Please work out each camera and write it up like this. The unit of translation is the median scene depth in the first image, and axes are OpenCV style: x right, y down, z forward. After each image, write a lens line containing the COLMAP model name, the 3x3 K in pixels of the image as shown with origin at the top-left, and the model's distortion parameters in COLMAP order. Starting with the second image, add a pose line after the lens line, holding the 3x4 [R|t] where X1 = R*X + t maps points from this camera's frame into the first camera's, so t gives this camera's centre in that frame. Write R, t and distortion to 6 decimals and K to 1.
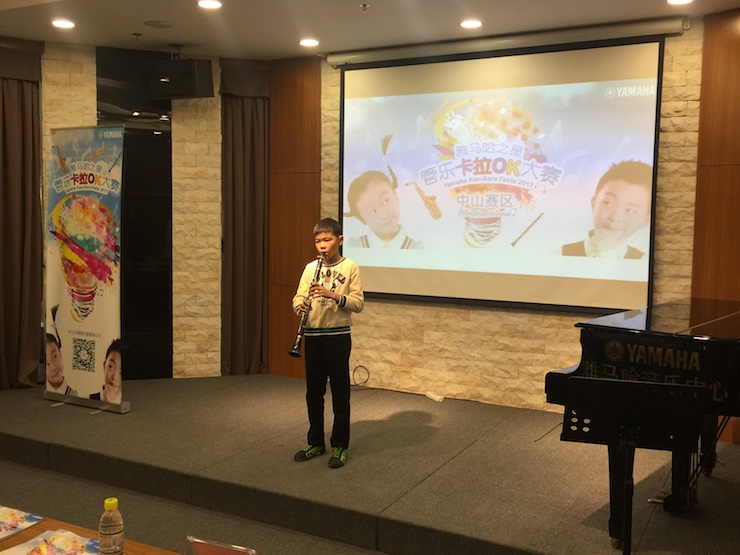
lens RADIAL K [[743.8, 0, 363.8], [0, 743.8, 262.3], [0, 0, 1]] dist [0.049901, 0.000000]
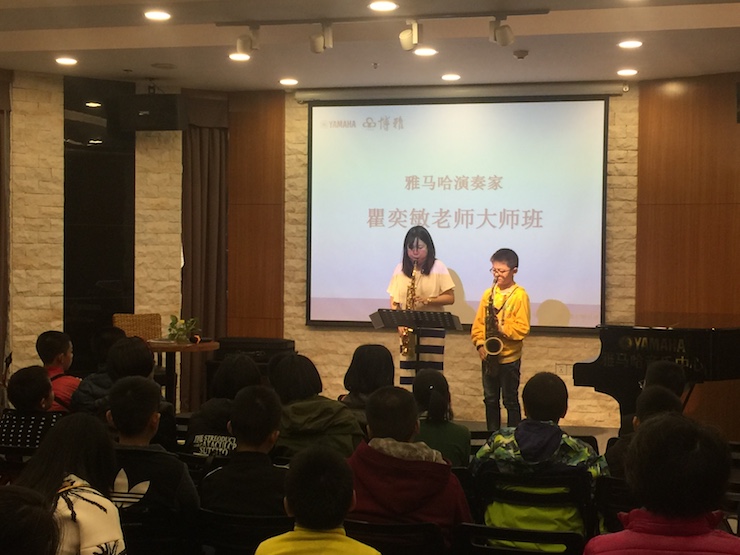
lens RADIAL K [[1042.2, 0, 357.0], [0, 1042.2, 261.9], [0, 0, 1]] dist [0.056523, 0.000000]
pose [[0.967642, -0.008966, 0.252167, -0.360808], [0.020121, 0.998928, -0.041692, 0.020856], [-0.251523, 0.045417, 0.966785, -0.436232]]
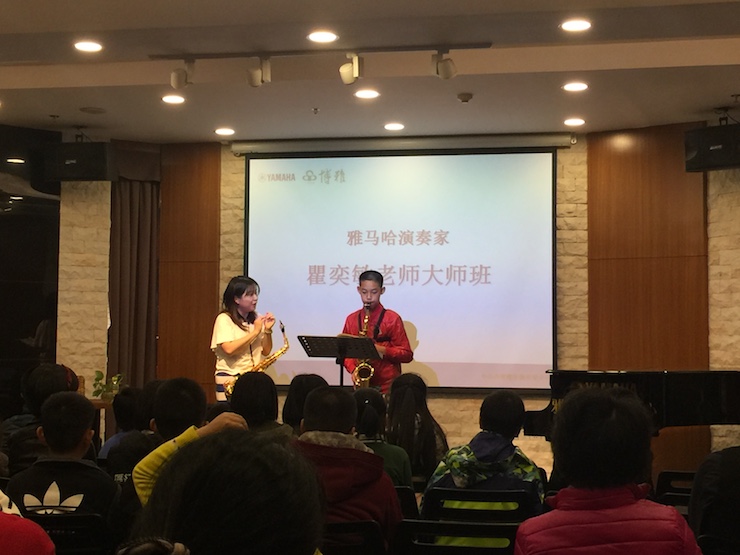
lens RADIAL K [[1122.6, 0, 351.9], [0, 1122.6, 262.6], [0, 0, 1]] dist [0.066974, 0.000000]
pose [[0.954448, 0.015808, 0.297959, -0.365899], [0.024492, 0.991075, -0.131034, 0.082447], [-0.297371, 0.132362, 0.945542, -0.459586]]
